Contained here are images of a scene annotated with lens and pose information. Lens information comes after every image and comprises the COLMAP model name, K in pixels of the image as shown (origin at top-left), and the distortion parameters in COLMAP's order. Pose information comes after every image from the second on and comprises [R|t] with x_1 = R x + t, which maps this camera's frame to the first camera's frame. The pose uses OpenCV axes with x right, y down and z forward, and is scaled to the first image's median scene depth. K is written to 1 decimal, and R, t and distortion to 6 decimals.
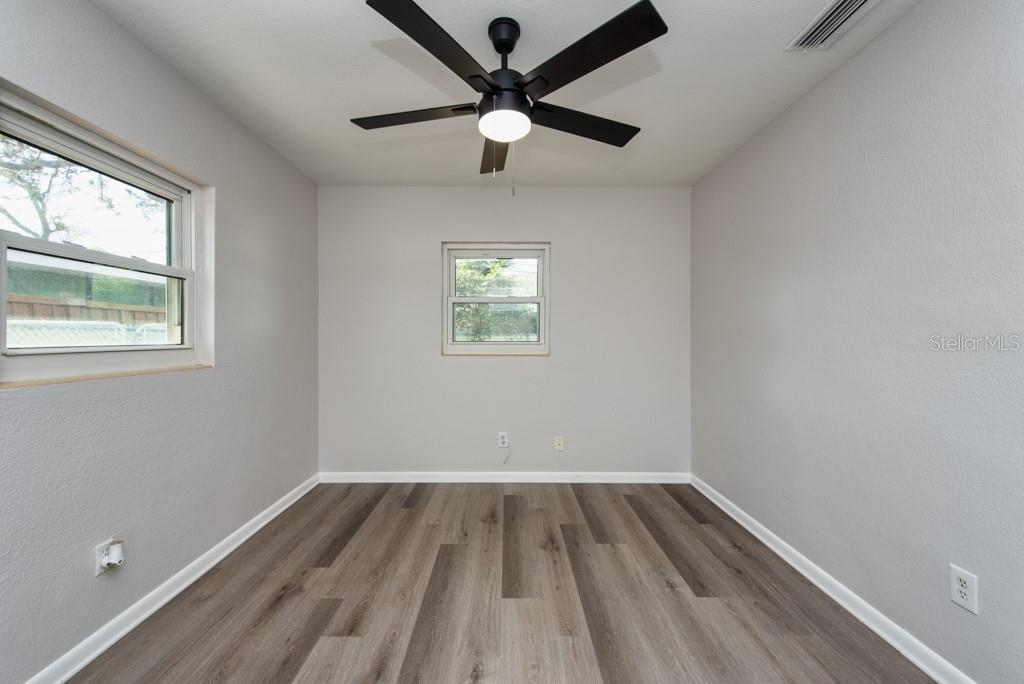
lens RADIAL K [[403.8, 0, 515.4], [0, 403.8, 324.7], [0, 0, 1]] dist [0.015213, -0.003602]
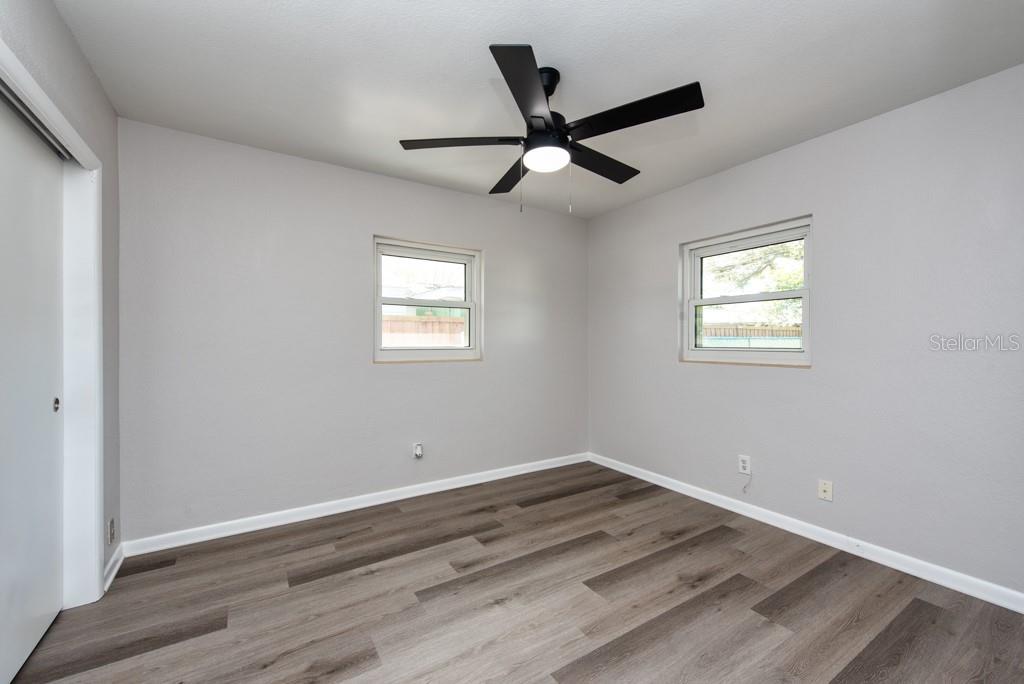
lens RADIAL K [[403.8, 0, 513.7], [0, 403.8, 332.3], [0, 0, 1]] dist [0.015213, -0.003602]
pose [[0.546217, -0.020213, -0.837399, 0.599538], [0.025758, 0.999641, -0.007327, 0.003954], [0.837247, -0.017567, 0.546542, 0.198278]]
